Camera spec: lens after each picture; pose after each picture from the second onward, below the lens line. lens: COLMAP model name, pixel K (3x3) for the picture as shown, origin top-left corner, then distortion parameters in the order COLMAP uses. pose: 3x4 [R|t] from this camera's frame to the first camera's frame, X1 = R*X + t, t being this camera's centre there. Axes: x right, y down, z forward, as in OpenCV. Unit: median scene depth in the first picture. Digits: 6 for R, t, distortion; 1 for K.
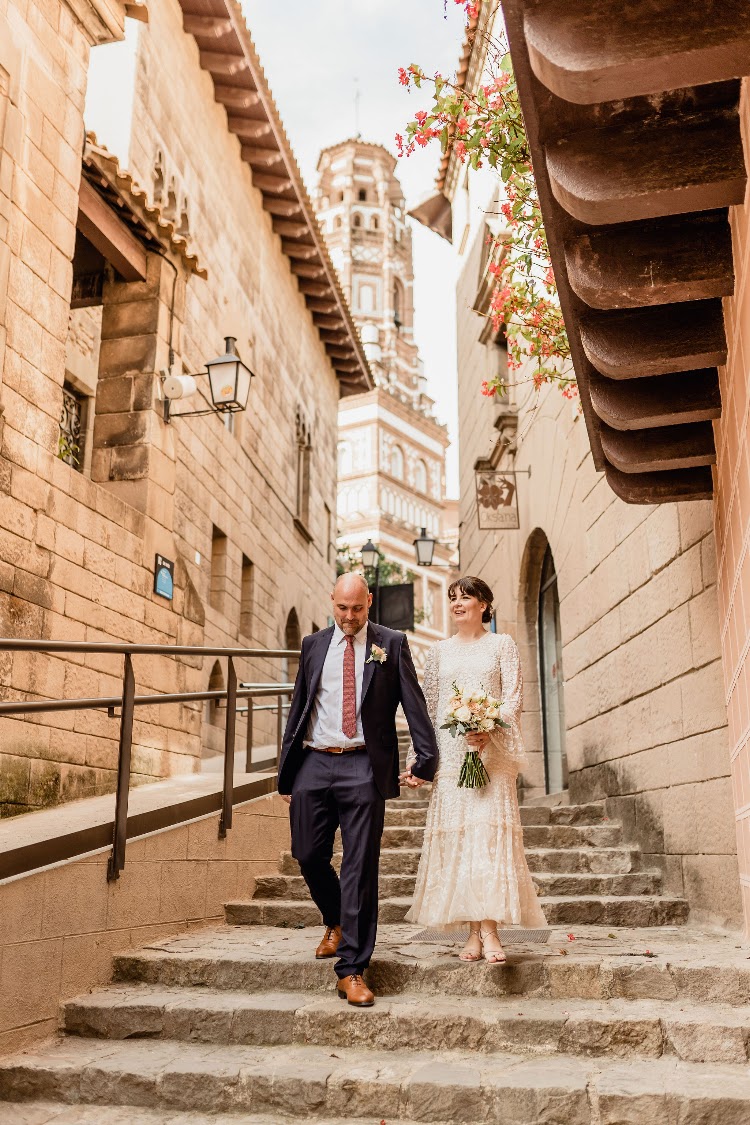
lens RADIAL K [[1102.0, 0, 380.8], [0, 1102.0, 562.4], [0, 0, 1]] dist [-0.003460, 0.000000]
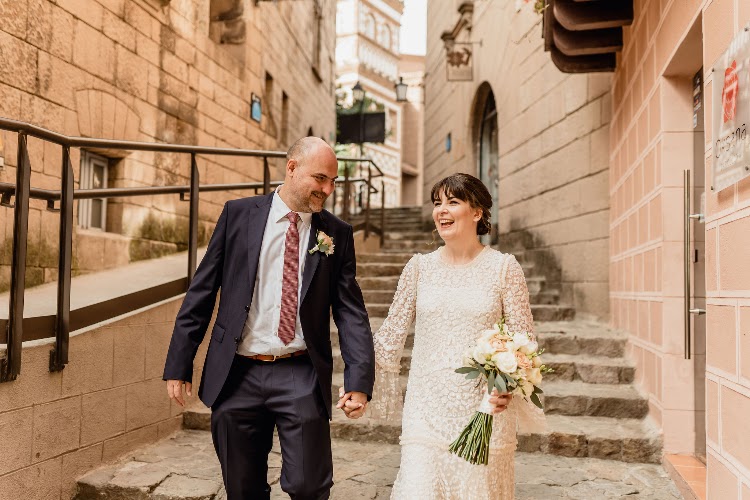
lens RADIAL K [[734.7, 0, 371.3], [0, 734.7, 248.2], [0, 0, 1]] dist [-0.003460, 0.000000]
pose [[0.999194, 0.021682, 0.033783, -0.063554], [-0.028121, 0.978643, 0.203636, -0.008732], [-0.028646, -0.204422, 0.978464, -0.079699]]
